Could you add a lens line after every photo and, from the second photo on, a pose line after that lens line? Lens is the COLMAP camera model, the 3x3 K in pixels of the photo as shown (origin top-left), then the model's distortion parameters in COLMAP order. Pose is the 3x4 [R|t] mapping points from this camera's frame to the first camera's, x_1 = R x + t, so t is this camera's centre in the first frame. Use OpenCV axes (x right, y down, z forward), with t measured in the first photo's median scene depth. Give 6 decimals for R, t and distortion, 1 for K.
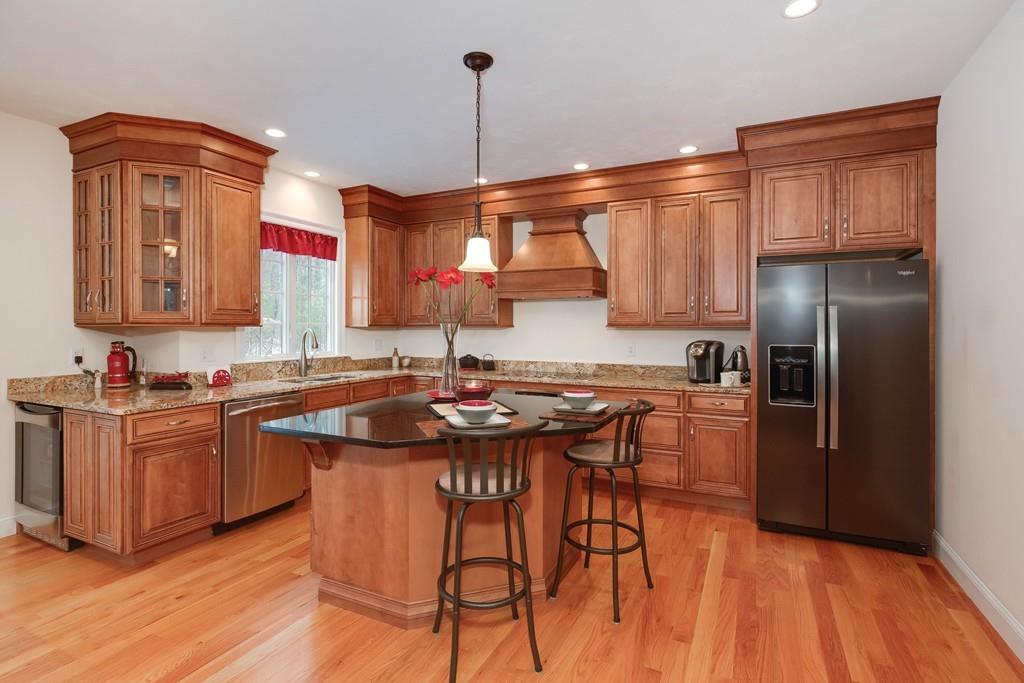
lens RADIAL K [[493.1, 0, 515.8], [0, 493.1, 331.9], [0, 0, 1]] dist [-0.000938, 0.000401]
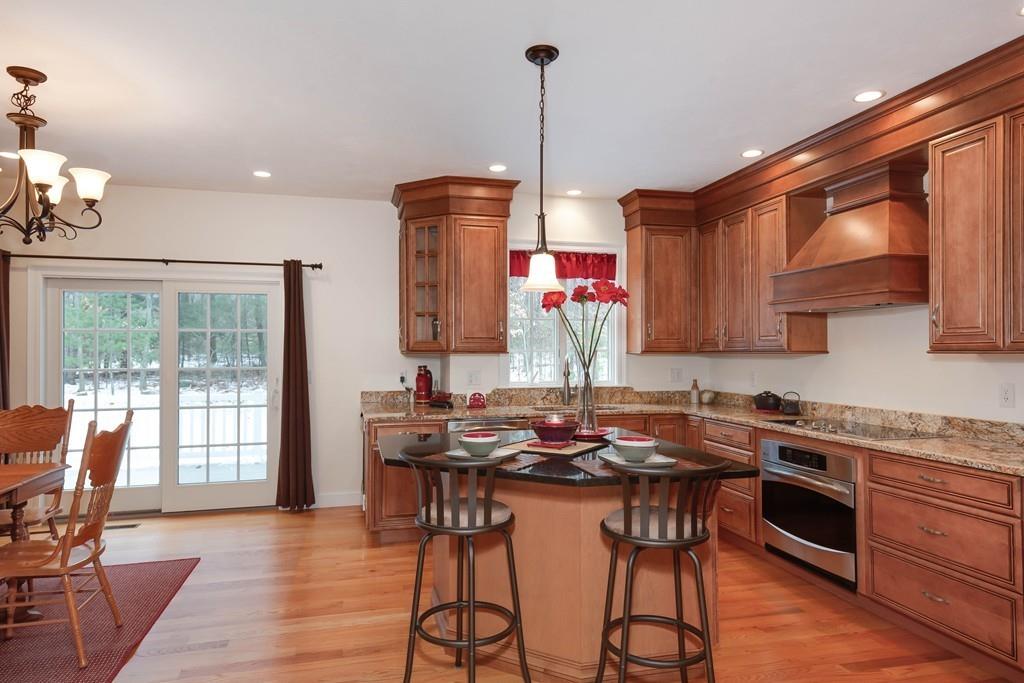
lens RADIAL K [[626.3, 0, 511.9], [0, 626.3, 352.4], [0, 0, 1]] dist [0.032233, -0.002395]
pose [[0.646945, -0.002333, -0.762533, 0.429460], [-0.006231, 0.999946, -0.008346, -0.001699], [0.762511, 0.010151, 0.646895, 0.131374]]
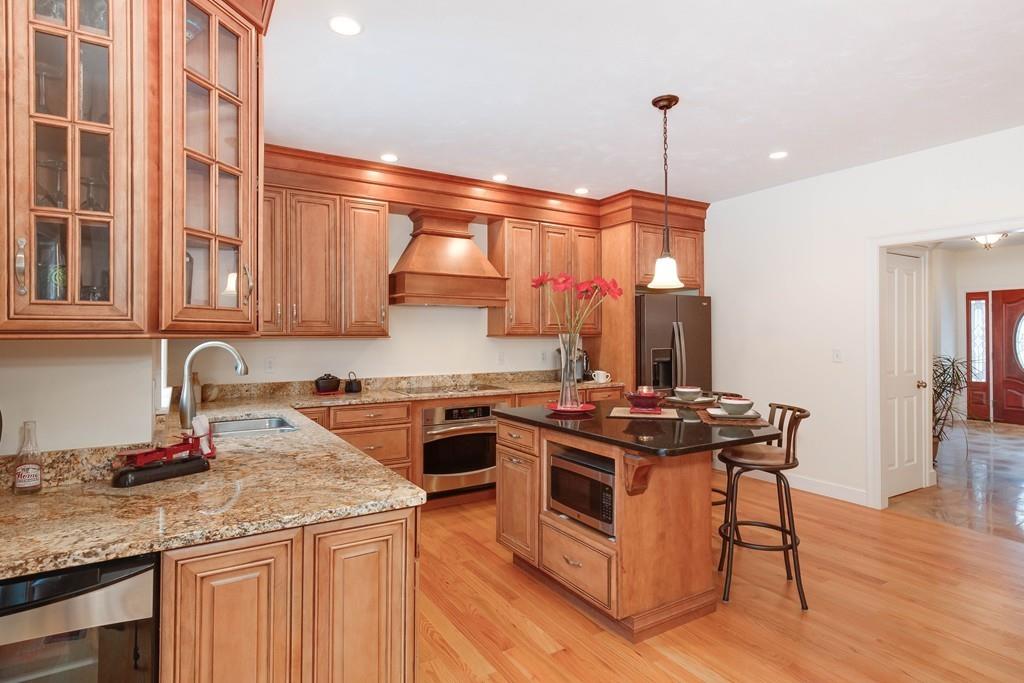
lens RADIAL K [[542.8, 0, 512.0], [0, 542.8, 341.5], [0, 0, 1]] dist [0.000700, 0.000027]
pose [[0.540869, -0.012509, 0.841014, -0.749827], [0.012646, 0.999897, 0.006739, -0.007581], [-0.841012, 0.006990, 0.540971, 0.360917]]
